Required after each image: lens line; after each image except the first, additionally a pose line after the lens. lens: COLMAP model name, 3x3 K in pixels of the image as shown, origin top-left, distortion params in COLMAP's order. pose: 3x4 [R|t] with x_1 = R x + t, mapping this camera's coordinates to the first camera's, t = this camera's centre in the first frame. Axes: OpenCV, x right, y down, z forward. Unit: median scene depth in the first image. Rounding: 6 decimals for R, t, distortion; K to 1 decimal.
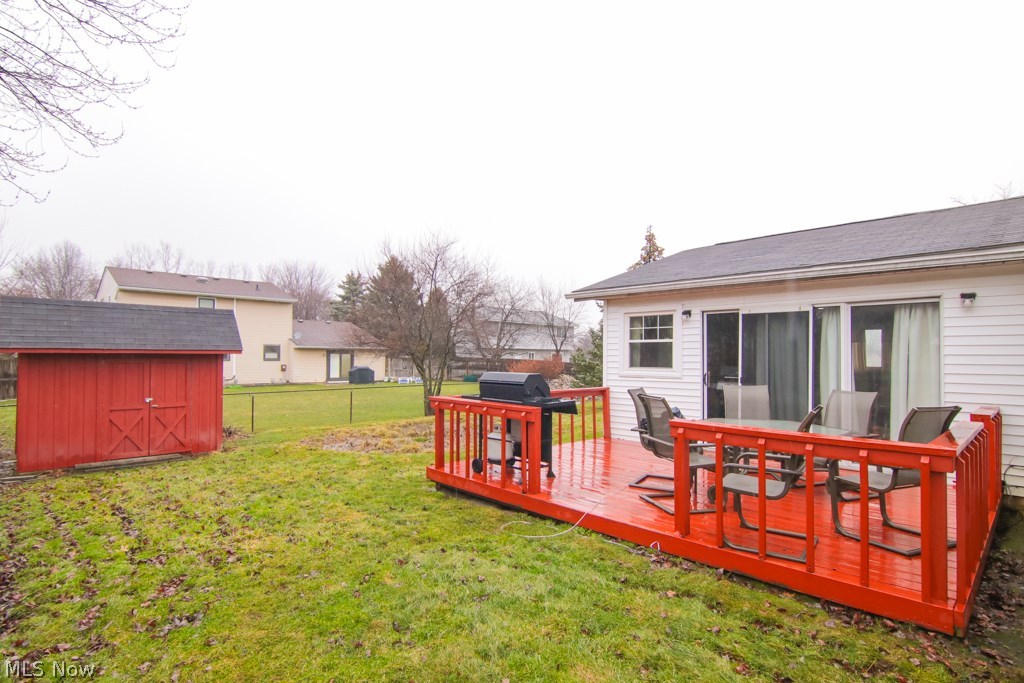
lens RADIAL K [[522.8, 0, 506.9], [0, 522.8, 346.5], [0, 0, 1]] dist [0.014604, -0.007179]
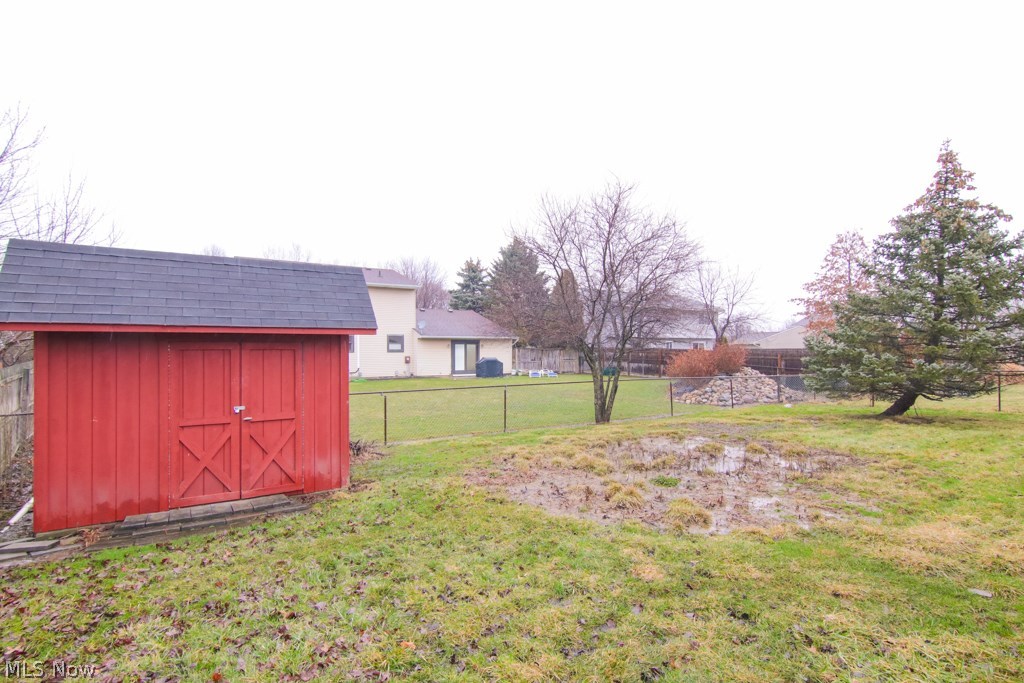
lens RADIAL K [[522.8, 0, 514.0], [0, 522.8, 344.4], [0, 0, 1]] dist [0.014604, -0.007179]
pose [[0.982561, -0.008629, -0.185742, -0.069714], [0.010692, 0.999892, 0.010108, 0.006433], [0.185635, -0.011917, 0.982546, 0.127588]]
